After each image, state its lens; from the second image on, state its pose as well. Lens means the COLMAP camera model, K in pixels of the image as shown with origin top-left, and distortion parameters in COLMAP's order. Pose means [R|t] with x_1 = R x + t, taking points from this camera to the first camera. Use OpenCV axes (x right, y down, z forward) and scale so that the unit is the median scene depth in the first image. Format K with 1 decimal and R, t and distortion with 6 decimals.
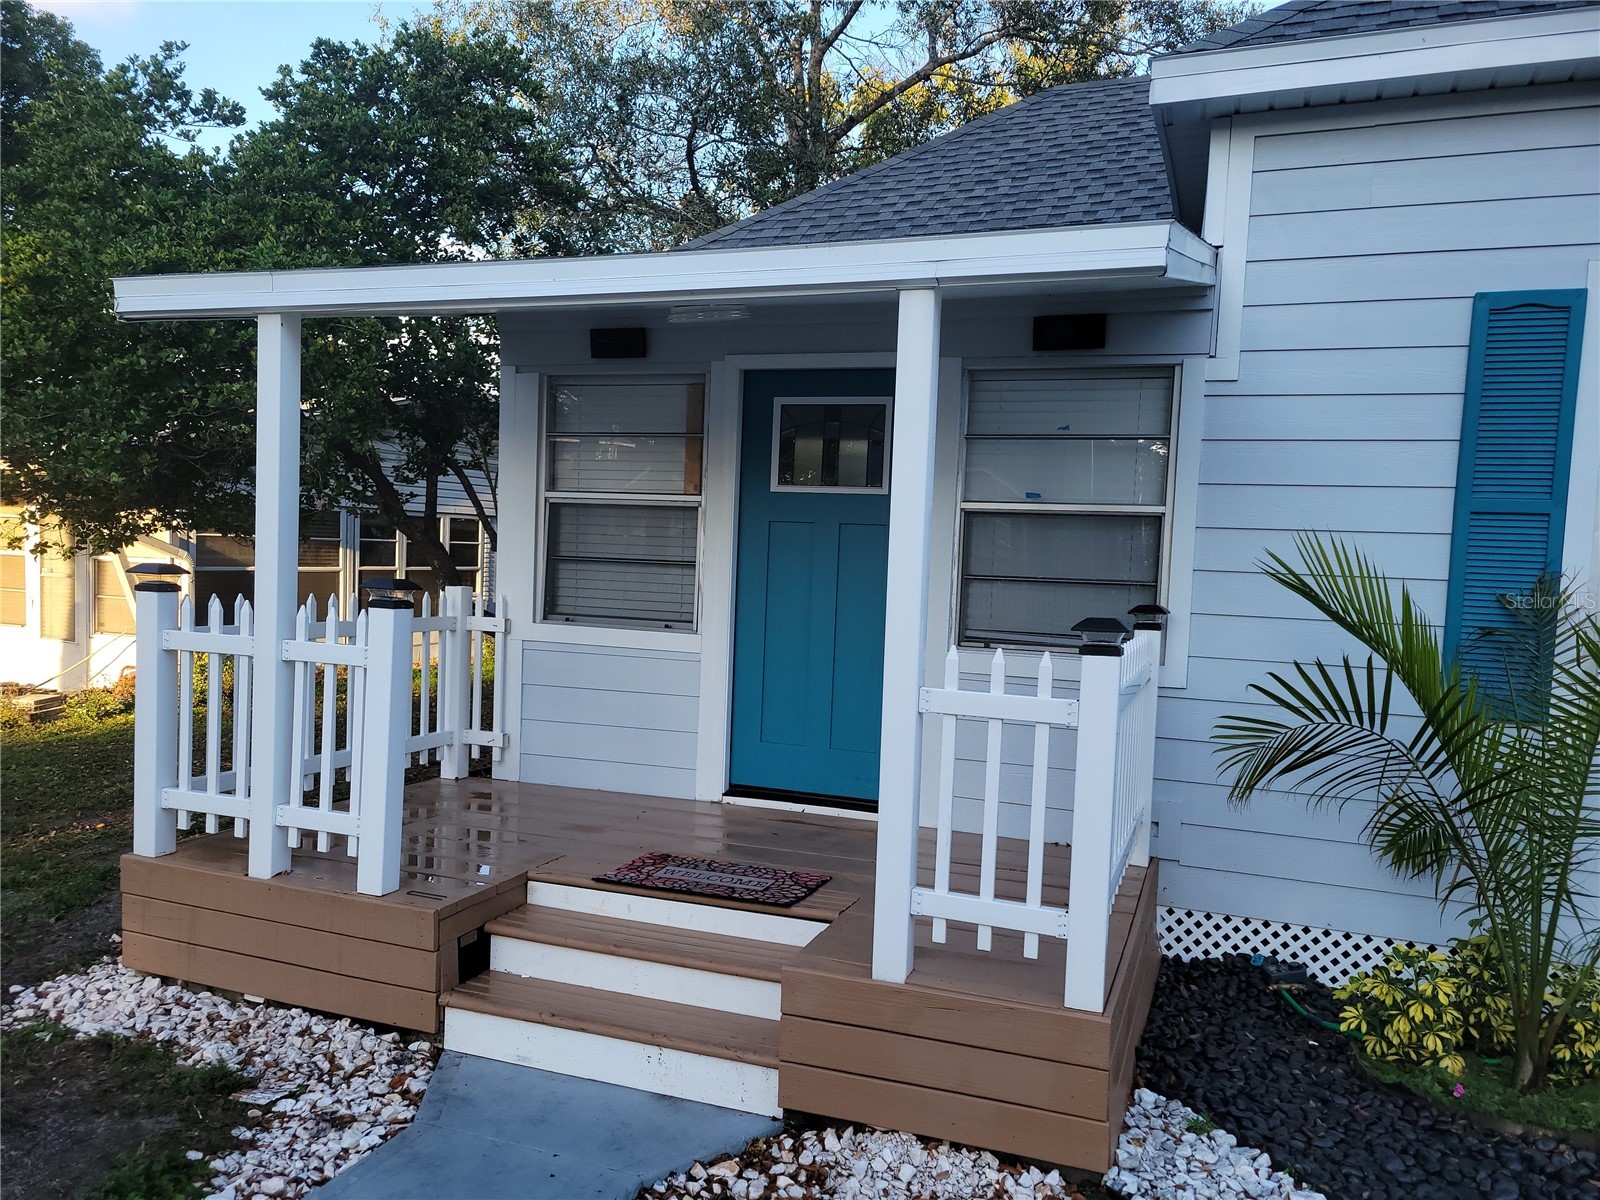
lens RADIAL K [[1213.1, 0, 790.4], [0, 1213.1, 627.6], [0, 0, 1]] dist [0.071462, -0.057095]
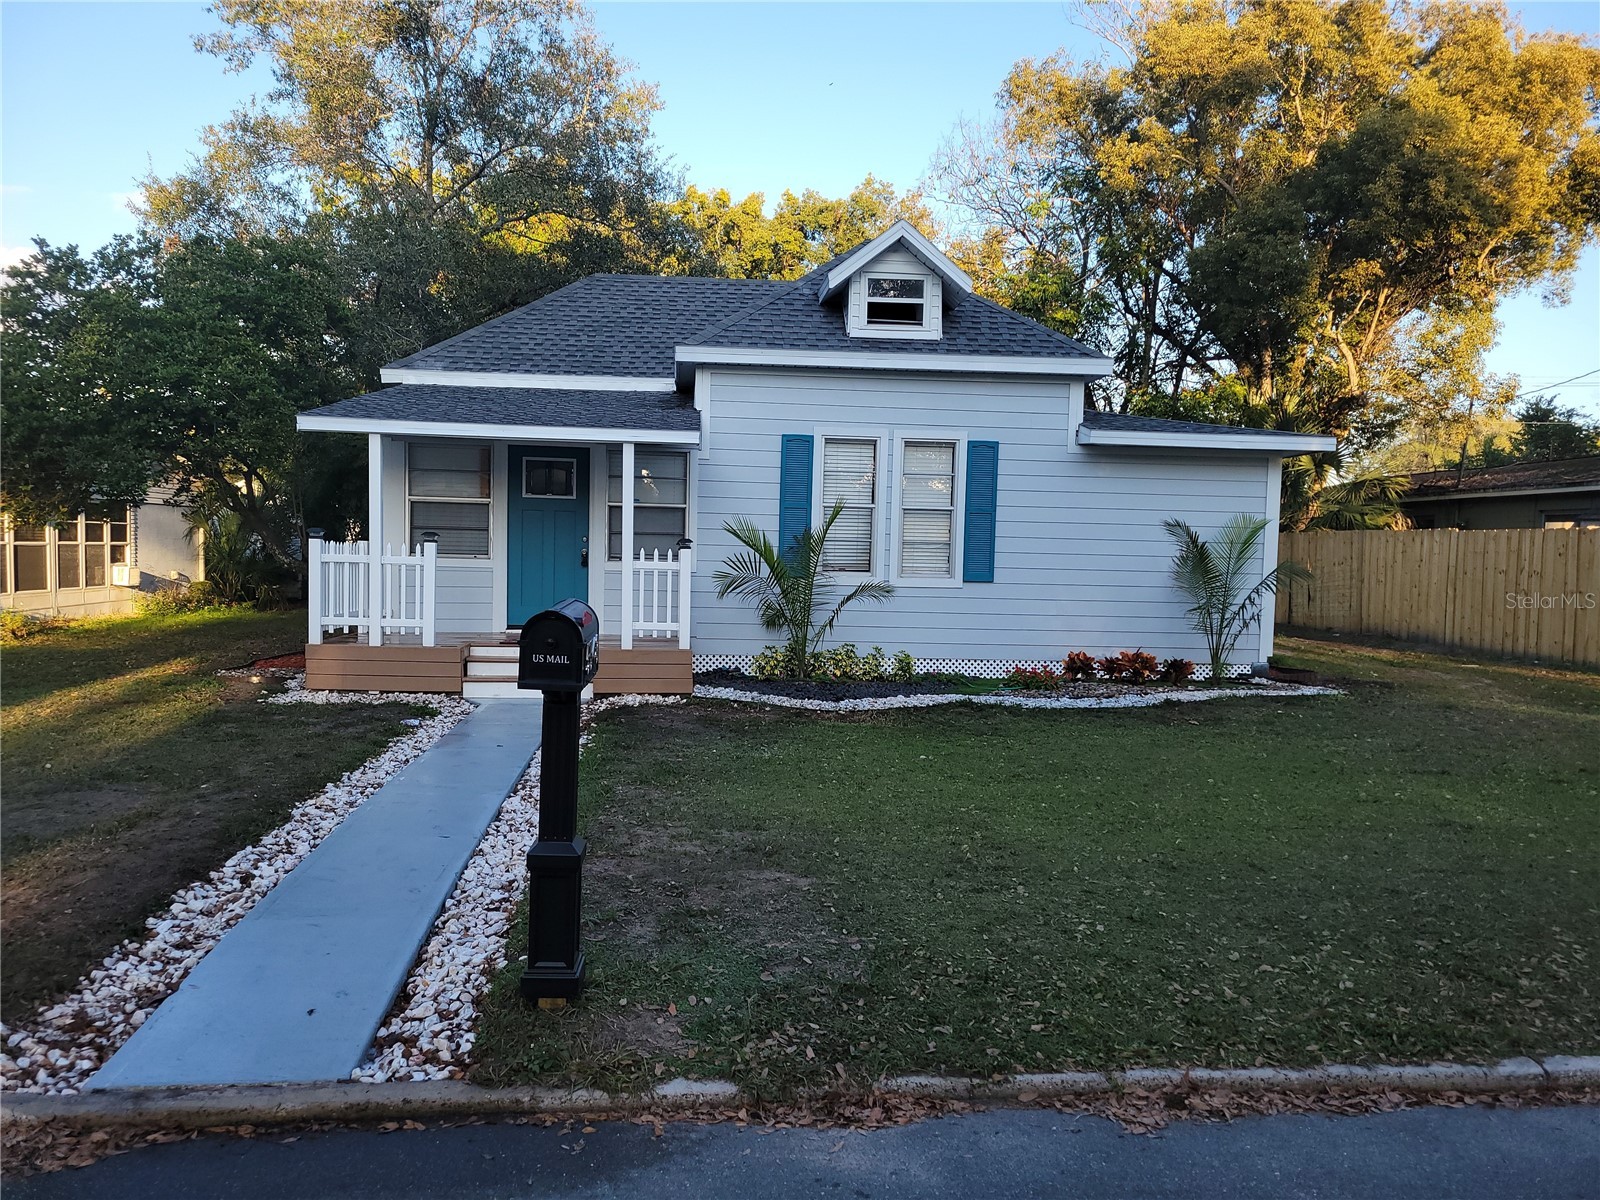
lens RADIAL K [[1213.1, 0, 790.4], [0, 1213.1, 627.6], [0, 0, 1]] dist [0.071462, -0.057095]
pose [[0.898662, -0.044935, 0.436335, -0.763013], [0.038668, 0.998982, 0.023241, 0.134466], [-0.436935, -0.004013, 0.899484, -1.725028]]
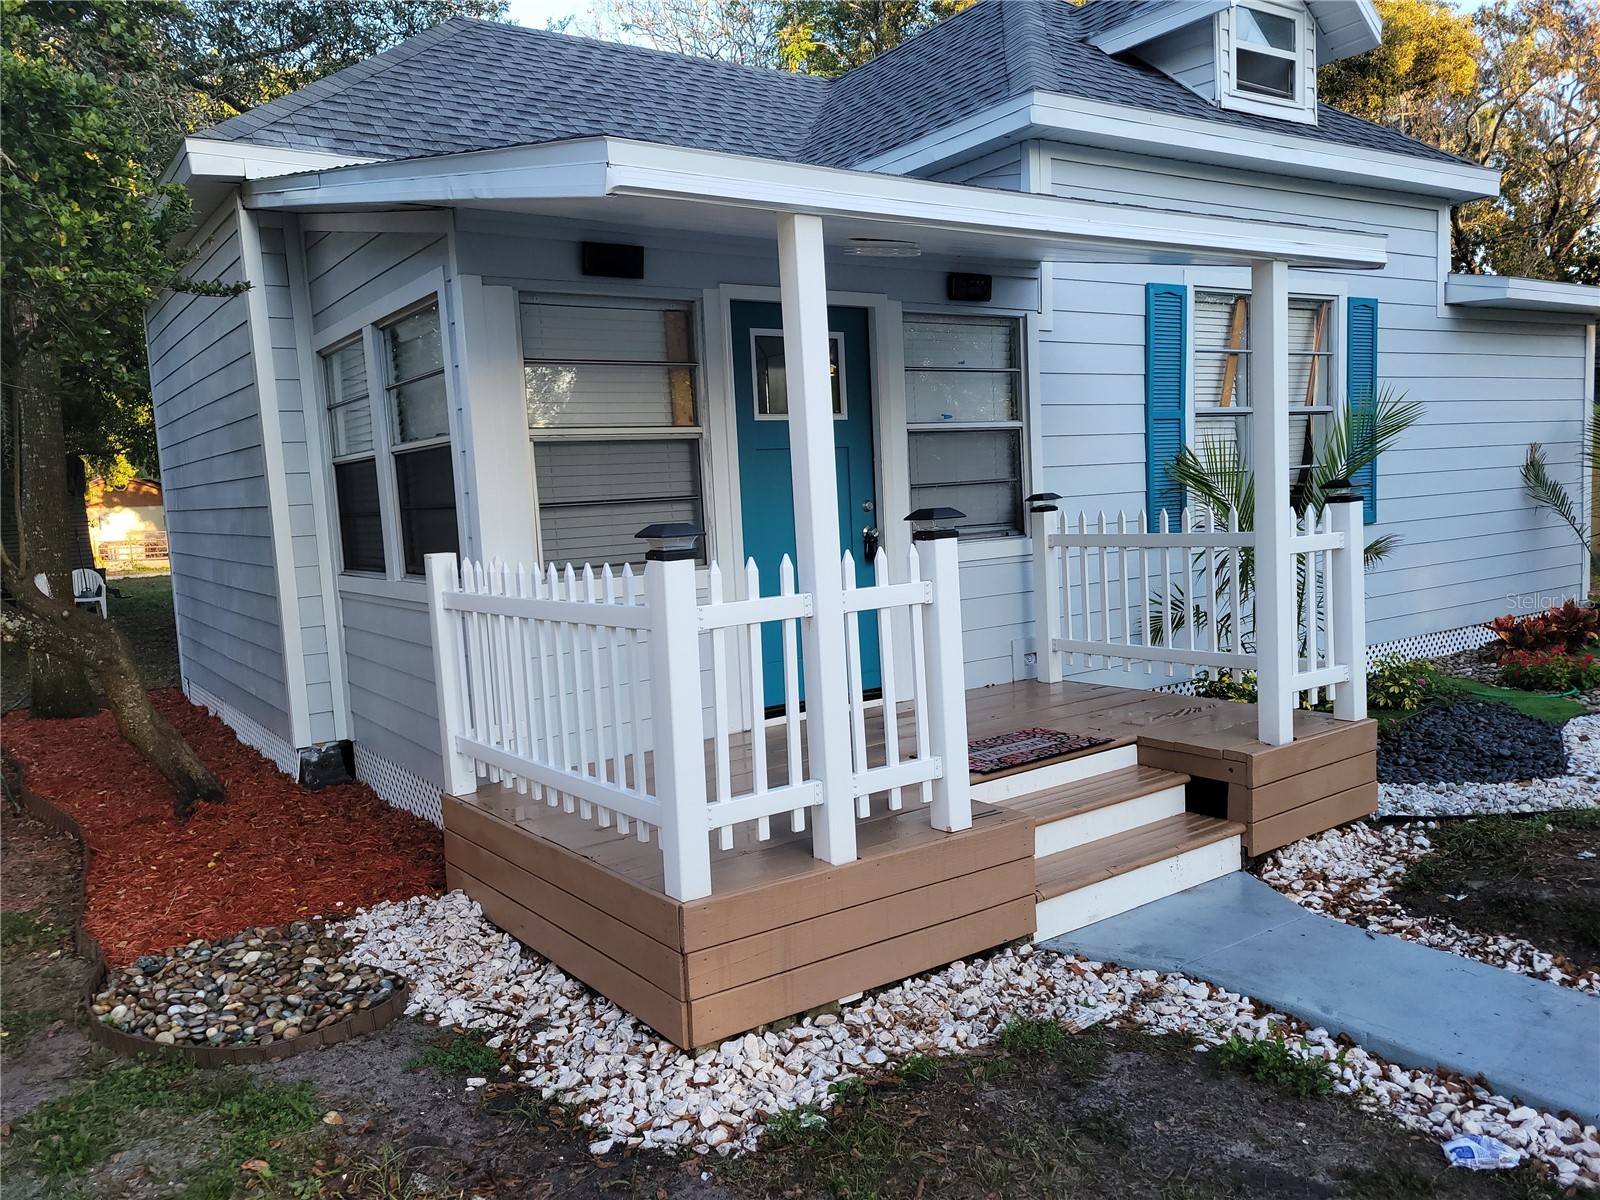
lens RADIAL K [[1236.0, 0, 800.0], [0, 1236.0, 600.0], [0, 0, 1]] dist [0.070060, -0.053479]
pose [[0.544848, -0.142781, 0.826289, -1.139111], [0.127310, 0.988059, 0.086787, -0.062591], [-0.828814, 0.057909, 0.556519, 0.511670]]
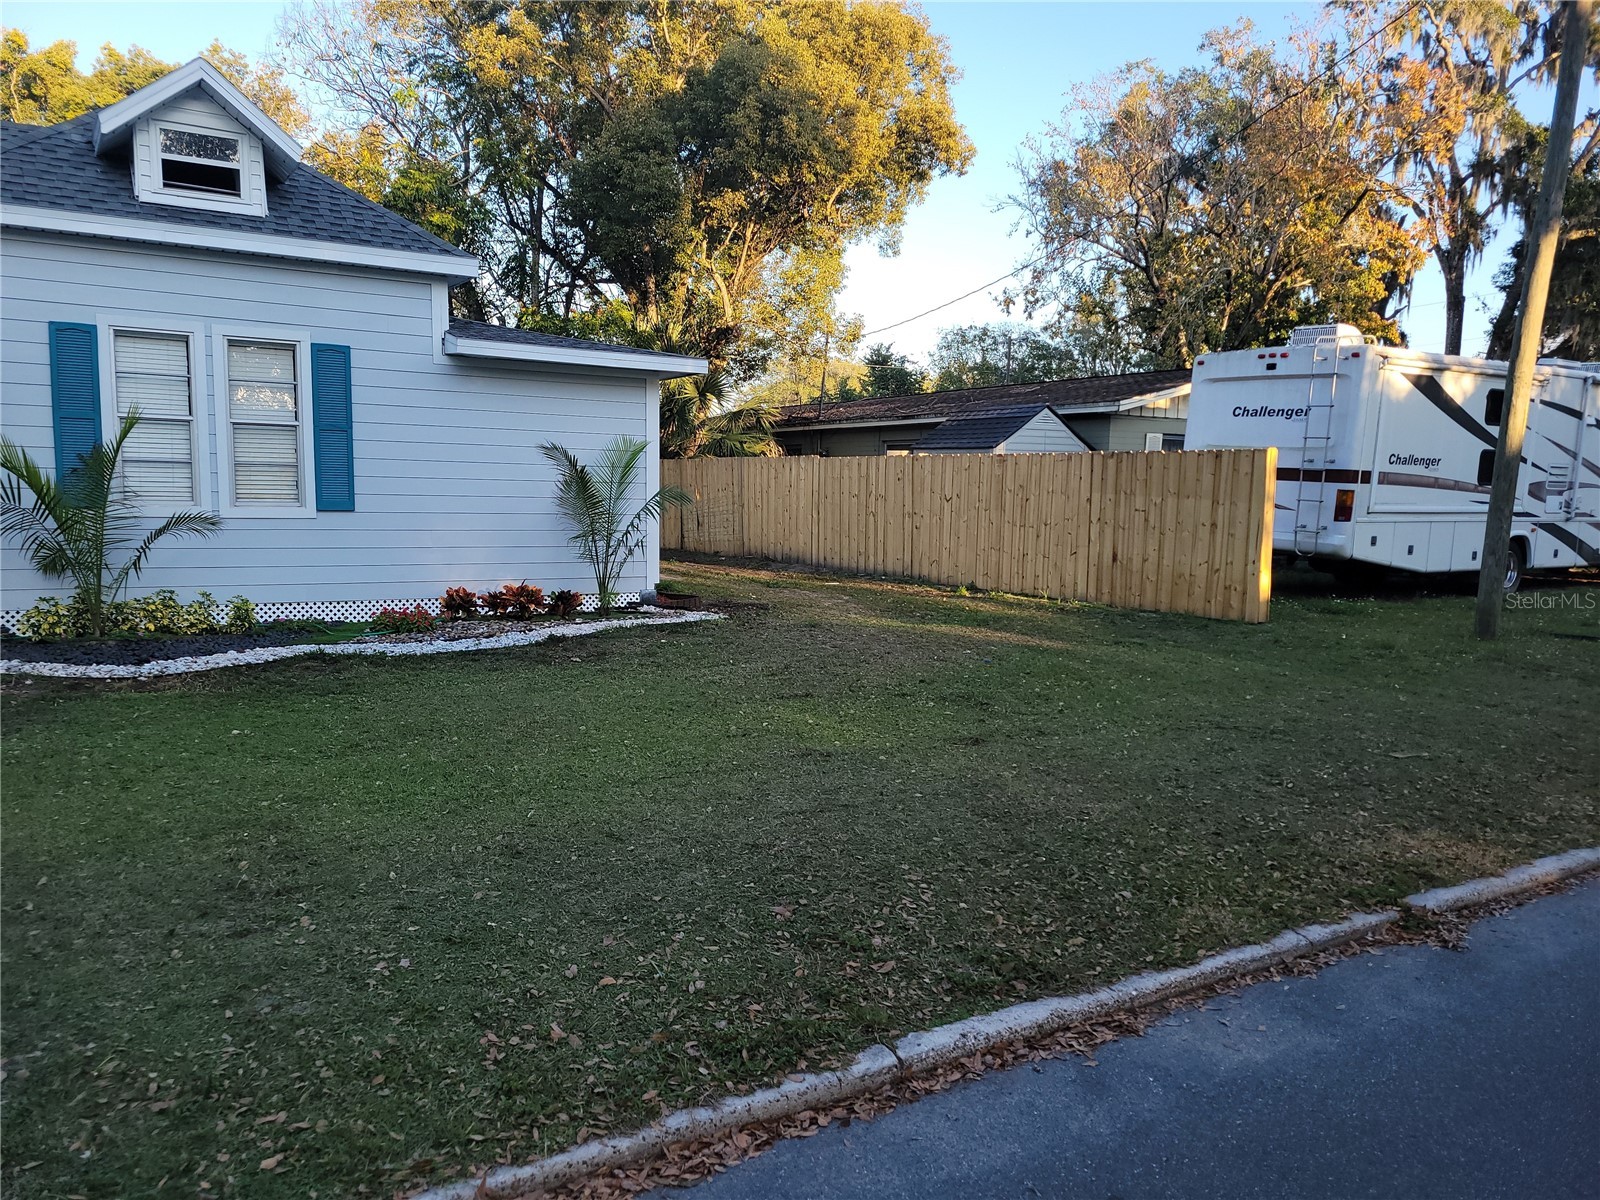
lens RADIAL K [[1213.1, 0, 790.4], [0, 1213.1, 627.6], [0, 0, 1]] dist [0.071462, -0.057095]
pose [[0.604637, -0.116654, 0.787912, -0.513725], [0.056854, 0.993015, 0.103391, 0.142324], [-0.794469, -0.017718, 0.607046, -1.568249]]
